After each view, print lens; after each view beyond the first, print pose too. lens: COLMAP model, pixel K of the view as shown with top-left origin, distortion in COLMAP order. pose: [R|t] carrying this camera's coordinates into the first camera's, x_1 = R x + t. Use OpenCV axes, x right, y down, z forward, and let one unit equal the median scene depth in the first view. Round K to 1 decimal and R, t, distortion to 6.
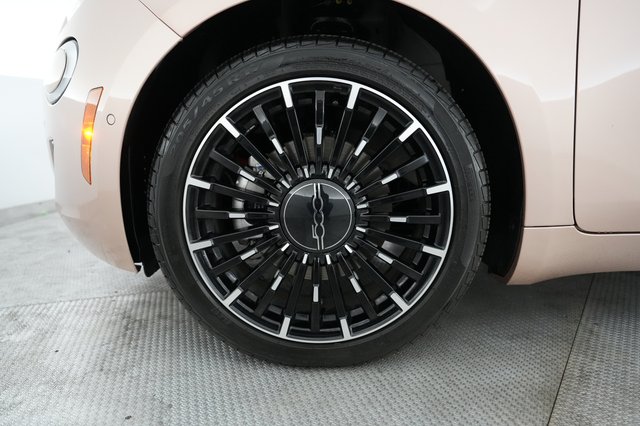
lens RADIAL K [[450.5, 0, 318.9], [0, 450.5, 213.1], [0, 0, 1]] dist [0.005746, -0.000658]
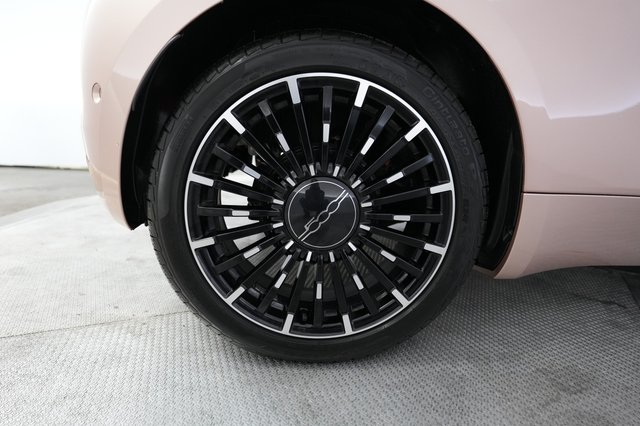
lens RADIAL K [[359.0, 0, 321.6], [0, 359.0, 213.0], [0, 0, 1]] dist [-0.005305, 0.000051]
pose [[0.996739, 0.006040, 0.080472, -0.068614], [-0.007177, 0.999878, 0.013845, -0.006855], [-0.080378, -0.014377, 0.996661, 0.204589]]
